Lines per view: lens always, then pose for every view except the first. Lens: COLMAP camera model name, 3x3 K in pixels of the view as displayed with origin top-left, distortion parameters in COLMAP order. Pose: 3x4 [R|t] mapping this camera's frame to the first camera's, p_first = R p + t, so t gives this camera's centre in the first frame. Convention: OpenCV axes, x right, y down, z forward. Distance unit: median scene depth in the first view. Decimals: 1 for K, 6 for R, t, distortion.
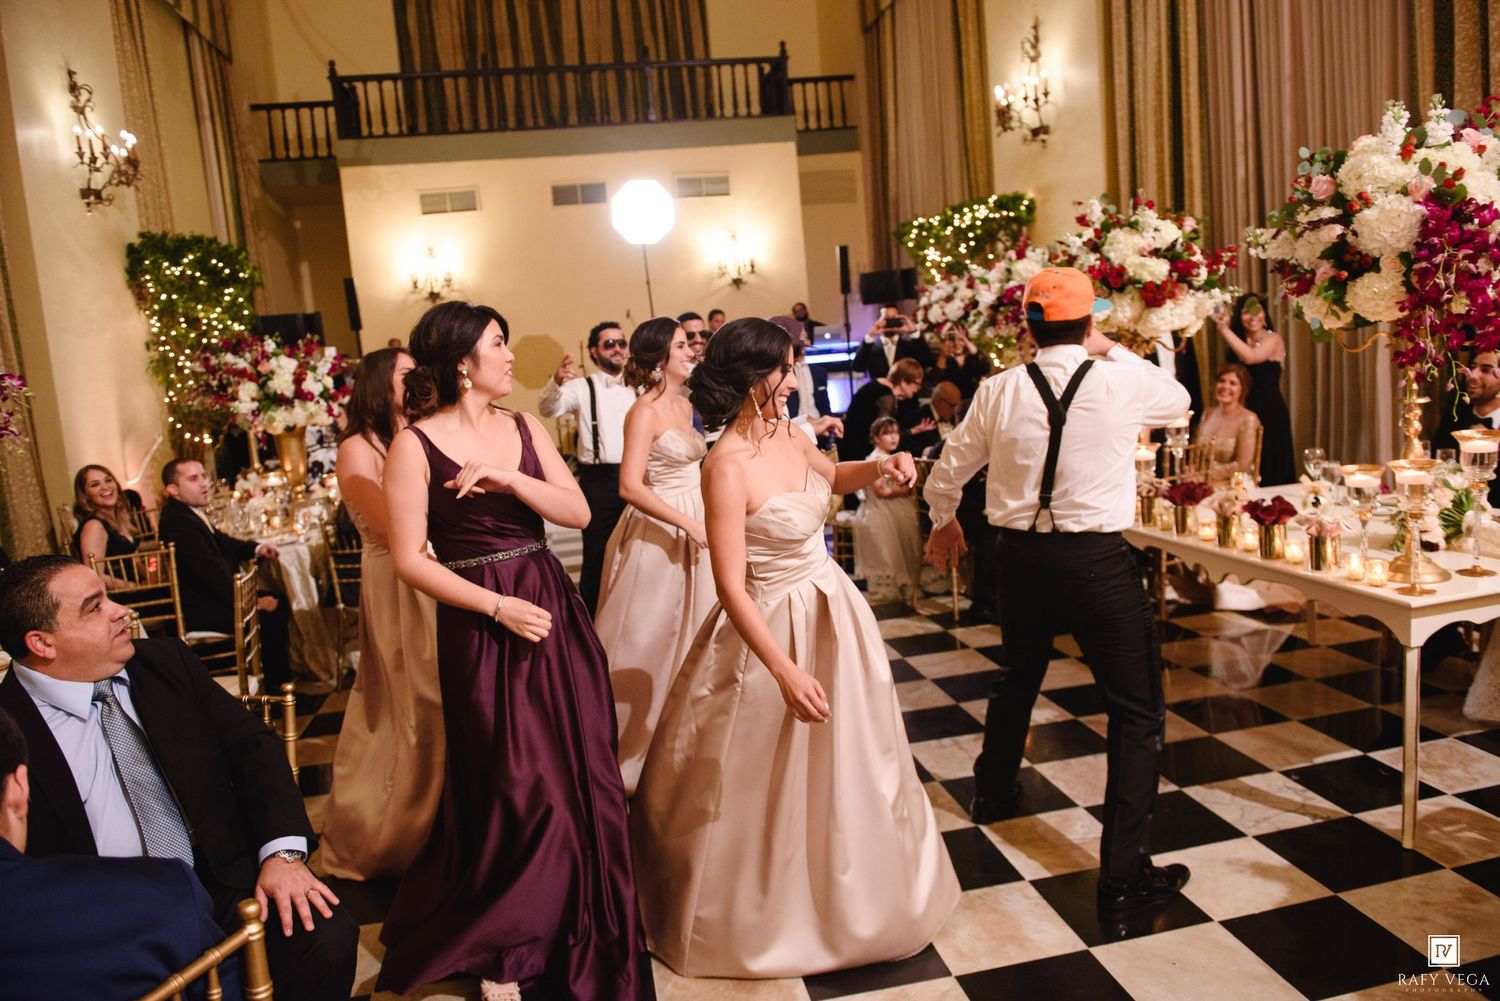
lens RADIAL K [[997.9, 0, 742.8], [0, 997.9, 532.6], [0, 0, 1]] dist [-0.083438, -0.002157]
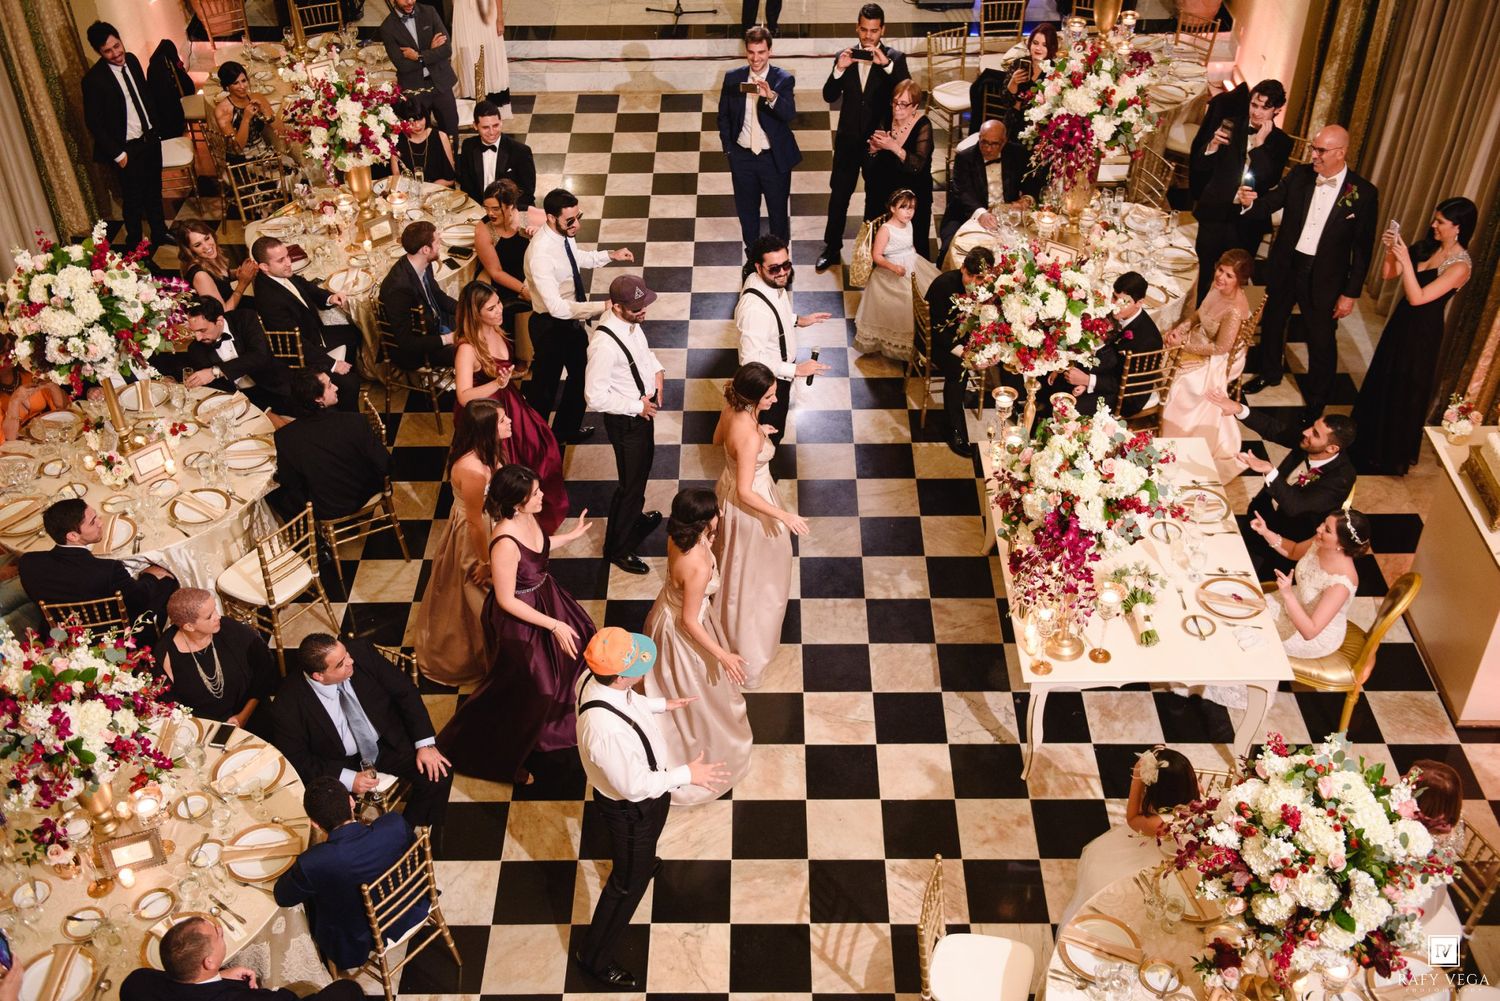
lens RADIAL K [[1613.1, 0, 750.0], [0, 1613.1, 500.5], [0, 0, 1]] dist [0.007114, 0.004104]
pose [[0.982415, 0.165795, -0.085862, 0.170387], [-0.100875, 0.858299, 0.503137, -0.692391], [0.157113, -0.485628, 0.859931, -0.615876]]
